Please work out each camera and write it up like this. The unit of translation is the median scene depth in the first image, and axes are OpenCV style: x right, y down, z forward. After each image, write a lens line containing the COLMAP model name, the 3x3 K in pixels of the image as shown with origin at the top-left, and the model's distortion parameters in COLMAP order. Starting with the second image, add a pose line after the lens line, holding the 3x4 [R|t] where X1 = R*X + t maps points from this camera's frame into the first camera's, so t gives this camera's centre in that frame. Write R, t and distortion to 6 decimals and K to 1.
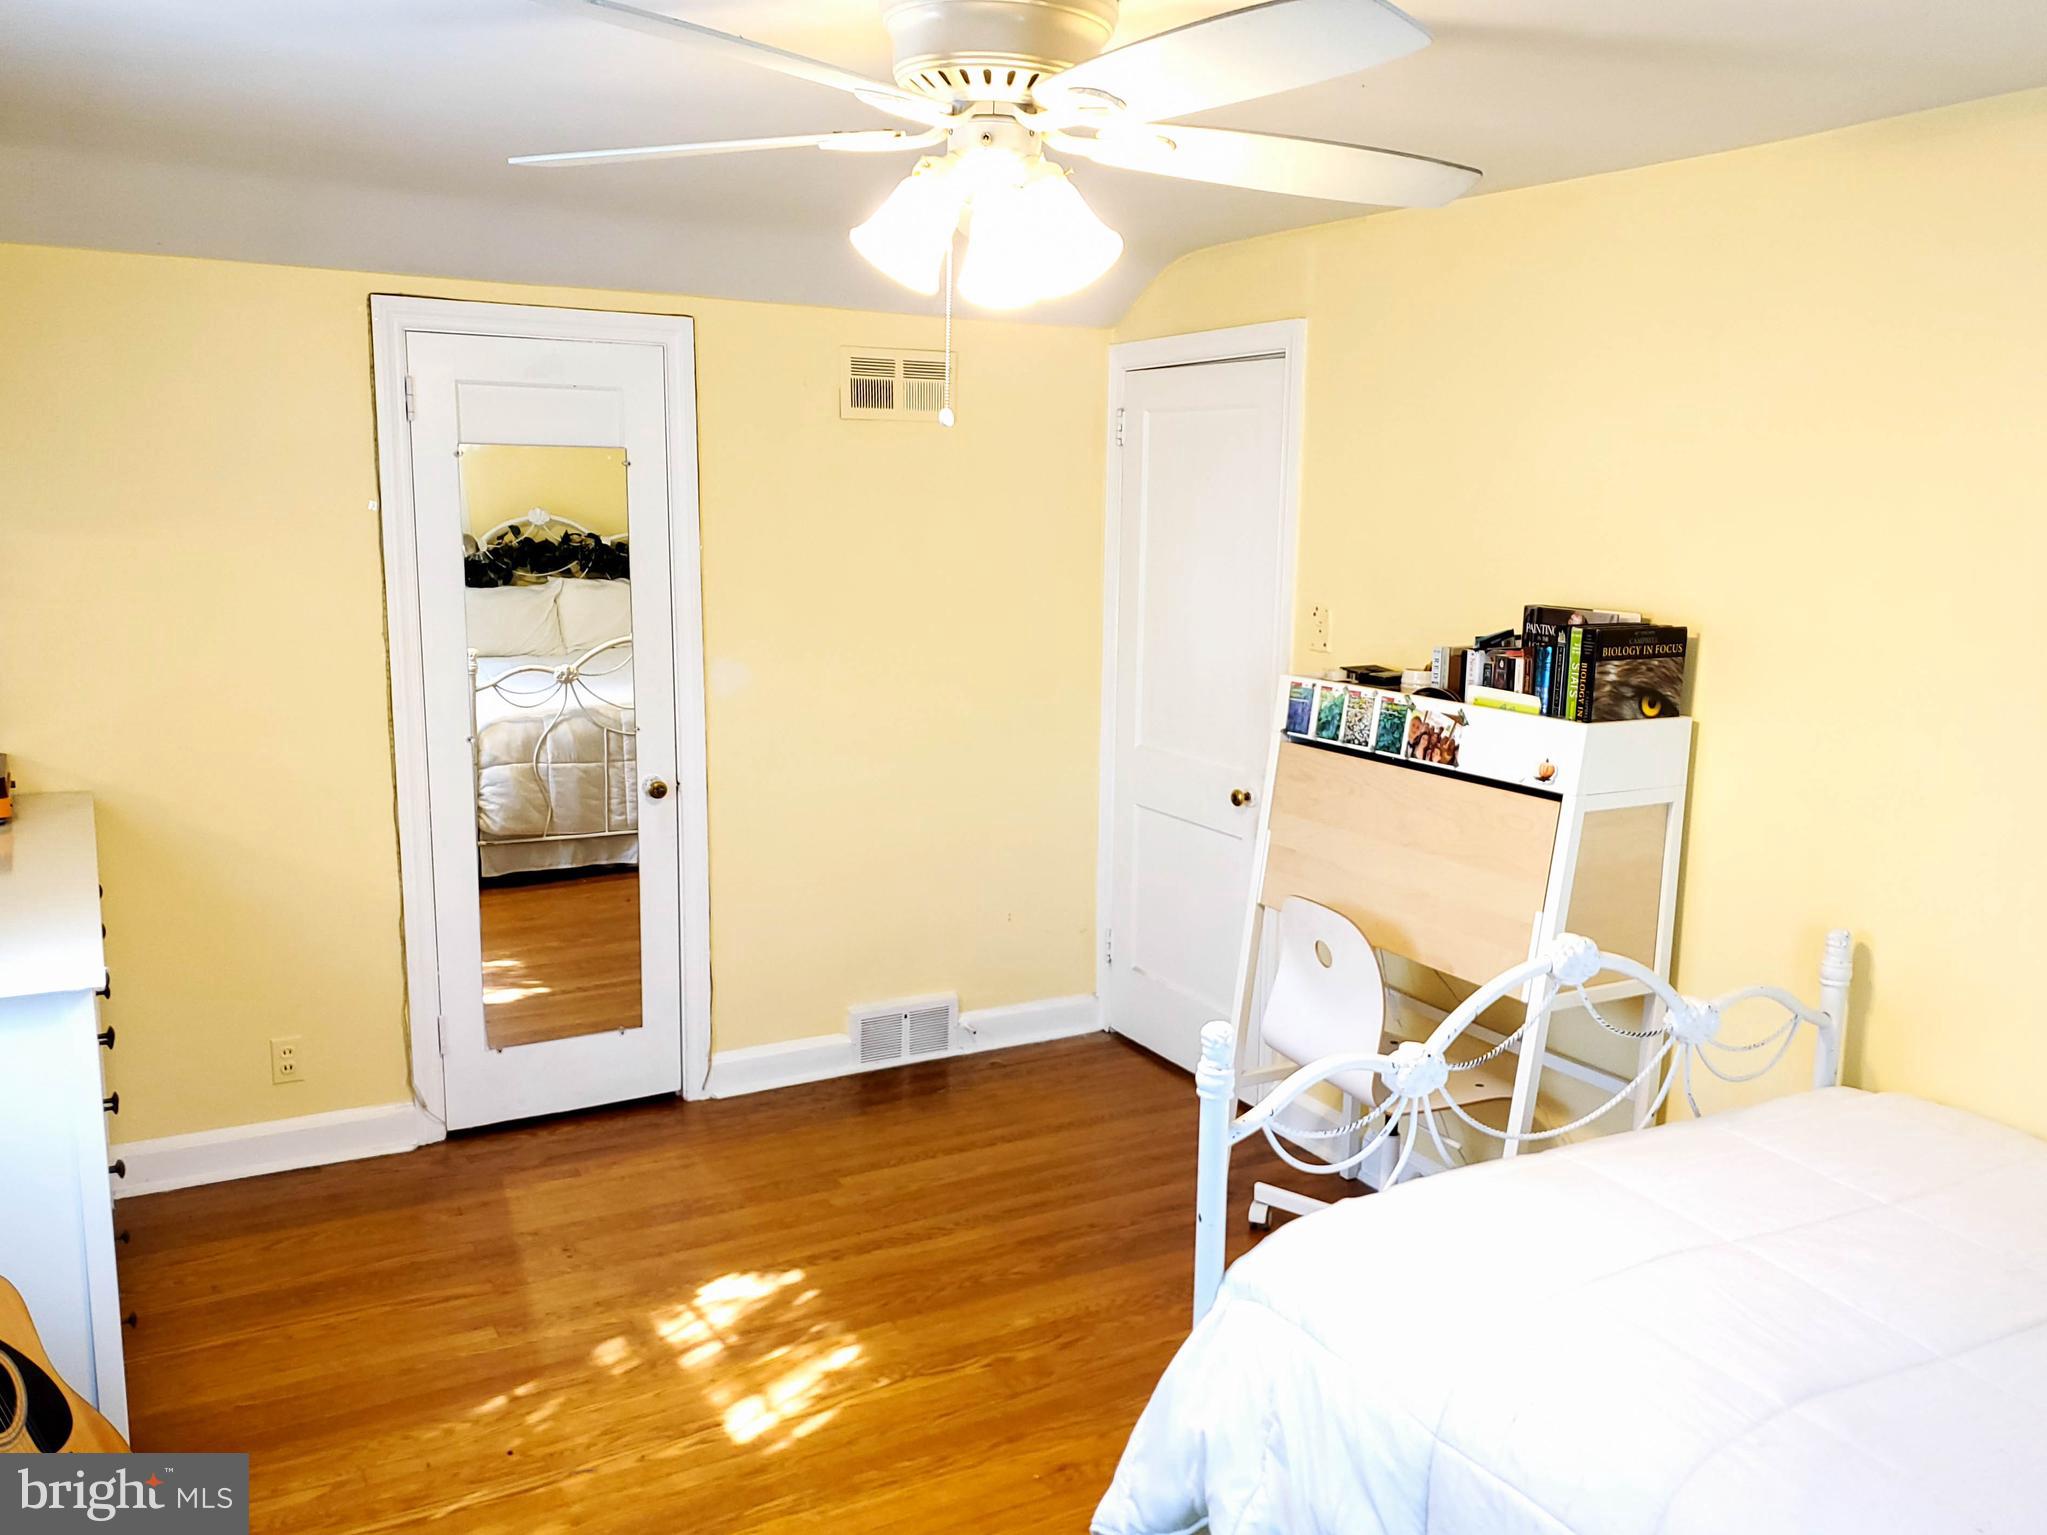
lens RADIAL K [[1657.8, 0, 1025.9], [0, 1657.8, 816.2], [0, 0, 1]] dist [0.158547, -0.362694]
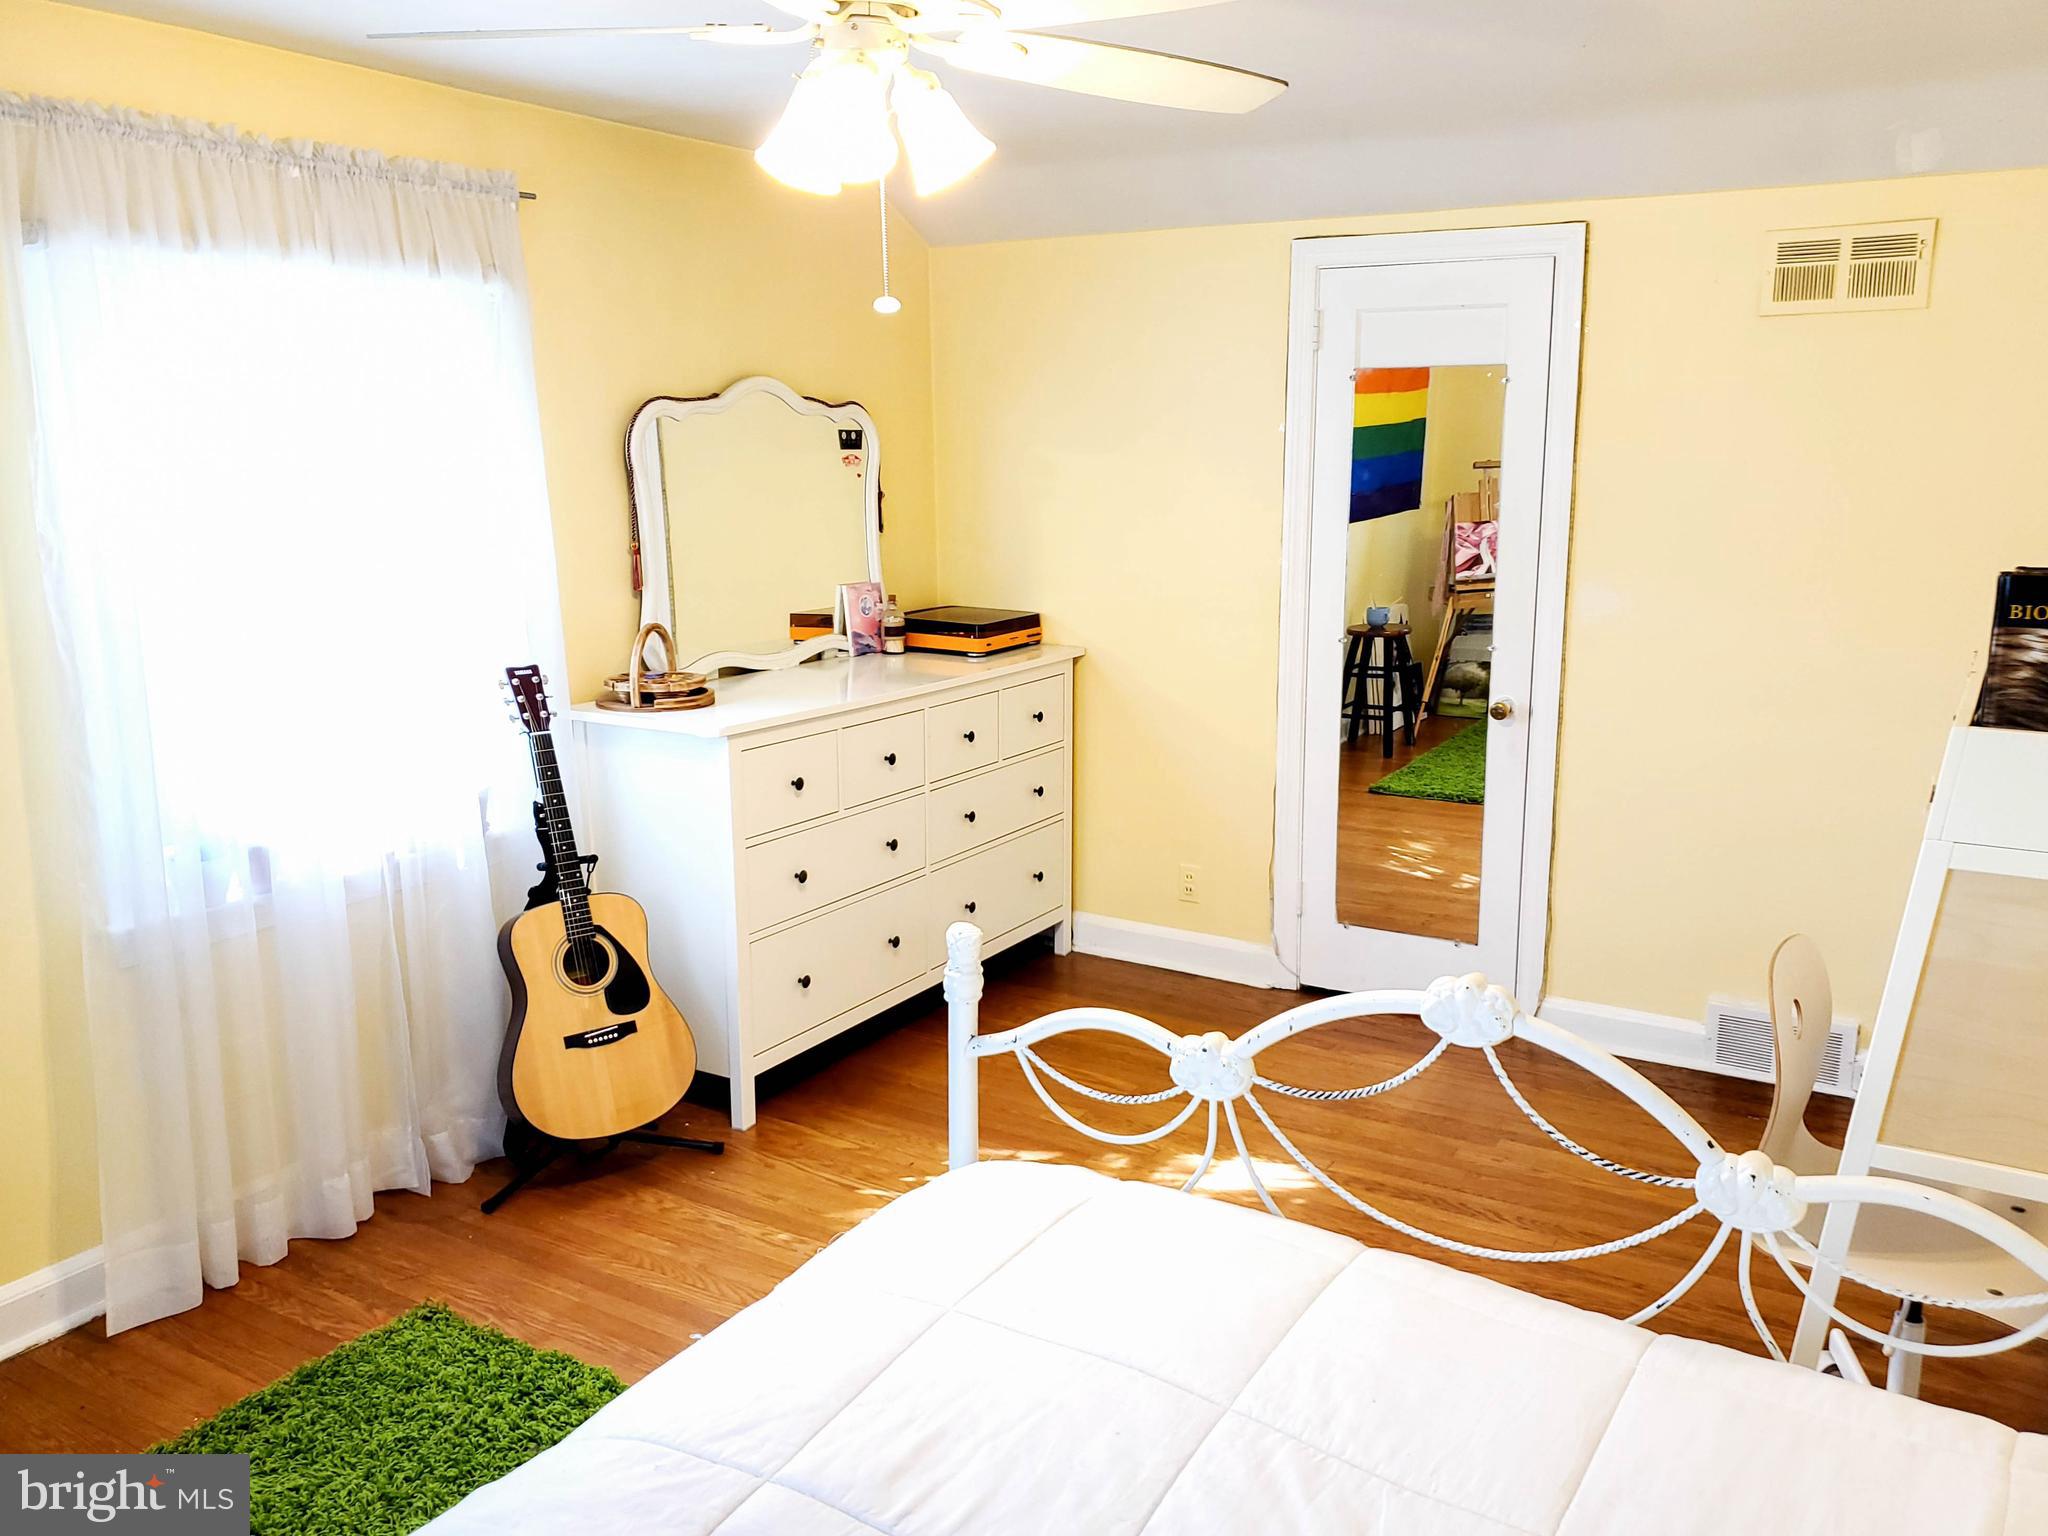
lens RADIAL K [[1664.9, 0, 1024.0], [0, 1664.9, 768.0], [0, 0, 1]] dist [0.006428, 0.003585]
pose [[0.482948, 0.162463, -0.860446, 0.513996], [-0.154451, 0.983036, 0.098921, -0.036973], [0.861920, 0.085123, 0.499848, 0.279625]]
